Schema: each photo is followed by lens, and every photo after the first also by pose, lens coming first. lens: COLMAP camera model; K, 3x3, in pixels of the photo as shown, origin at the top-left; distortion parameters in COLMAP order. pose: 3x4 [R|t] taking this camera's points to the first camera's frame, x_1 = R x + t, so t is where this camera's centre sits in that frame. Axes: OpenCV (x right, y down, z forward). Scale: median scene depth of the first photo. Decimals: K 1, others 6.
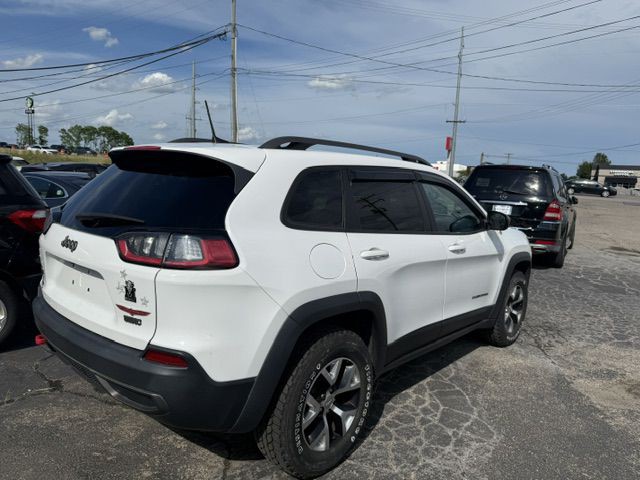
lens RADIAL K [[460.7, 0, 324.1], [0, 460.7, 251.5], [0, 0, 1]] dist [0.056993, -0.083728]
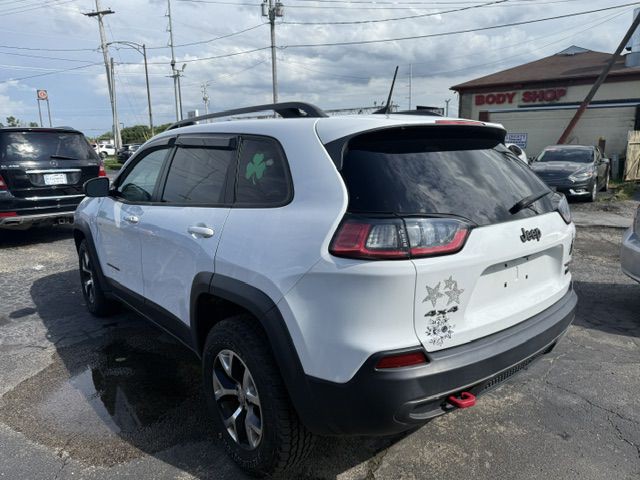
lens RADIAL K [[465.4, 0, 317.2], [0, 465.4, 240.9], [0, 0, 1]] dist [0.002792, -0.008180]
pose [[0.200384, -0.238837, 0.950159, -1.052770], [0.176565, 0.962754, 0.204767, -0.183456], [-0.963676, 0.126733, 0.235091, 0.860323]]
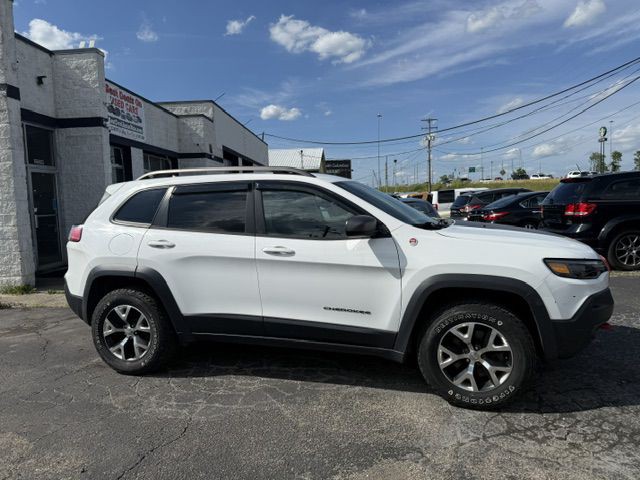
lens RADIAL K [[460.9, 0, 323.5], [0, 460.9, 239.7], [0, 0, 1]] dist [0.059430, -0.083445]
pose [[0.403908, 0.021151, -0.914555, 1.434222], [-0.094713, 0.995327, -0.018811, -0.026064], [0.909883, 0.094218, 0.404024, 0.748741]]
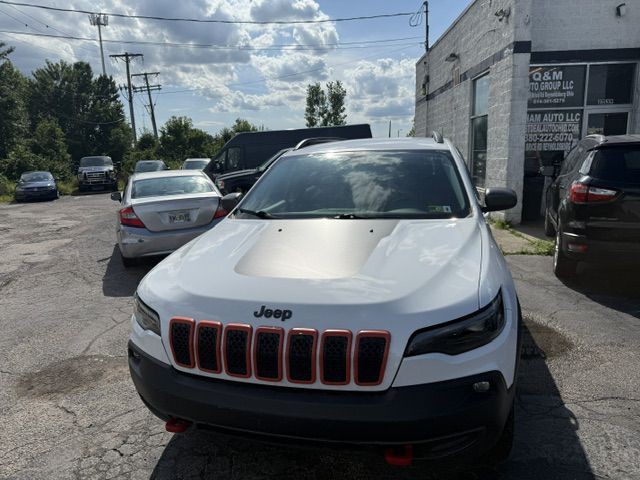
lens RADIAL K [[465.4, 0, 317.2], [0, 465.4, 240.9], [0, 0, 1]] dist [0.002792, -0.008180]
pose [[-0.911925, 0.064578, -0.405244, 0.761526], [-0.068459, 0.949759, 0.305403, -0.367055], [0.404606, 0.306248, -0.861688, 2.397441]]
